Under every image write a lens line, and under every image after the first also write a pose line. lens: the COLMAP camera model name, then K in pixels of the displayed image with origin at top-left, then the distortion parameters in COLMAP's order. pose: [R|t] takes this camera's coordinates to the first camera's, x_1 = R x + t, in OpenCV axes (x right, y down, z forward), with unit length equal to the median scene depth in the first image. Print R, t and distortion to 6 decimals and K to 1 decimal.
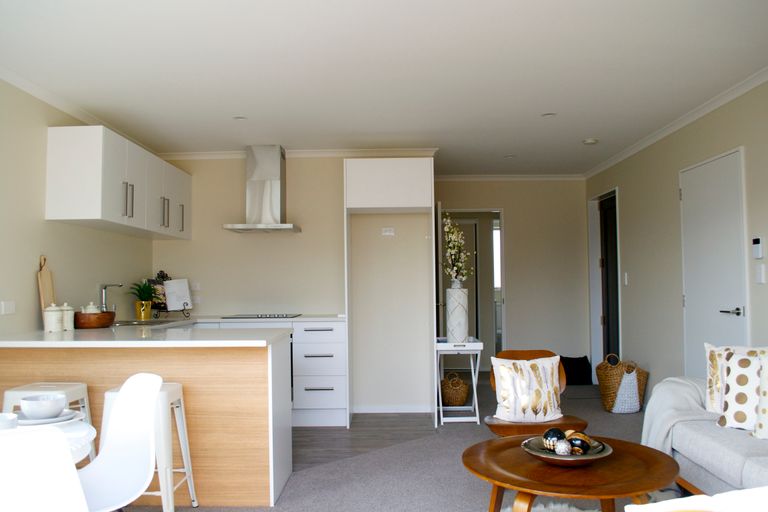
lens RADIAL K [[708.5, 0, 384.0], [0, 708.5, 256.0], [0, 0, 1]] dist [-0.042773, 0.000082]
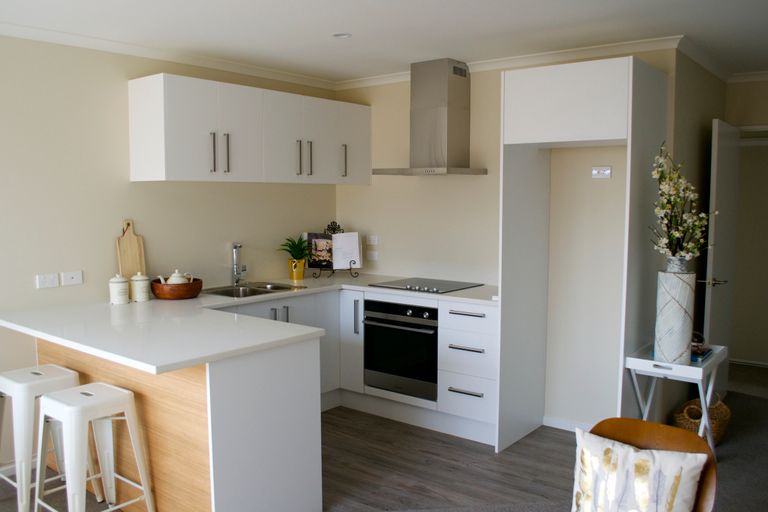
lens RADIAL K [[708.5, 0, 384.0], [0, 708.5, 256.0], [0, 0, 1]] dist [-0.042773, 0.000082]
pose [[0.753191, 0.071967, -0.653854, 0.317809], [0.025851, 0.989991, 0.138742, -0.059518], [0.657294, -0.121402, 0.743792, 0.402781]]
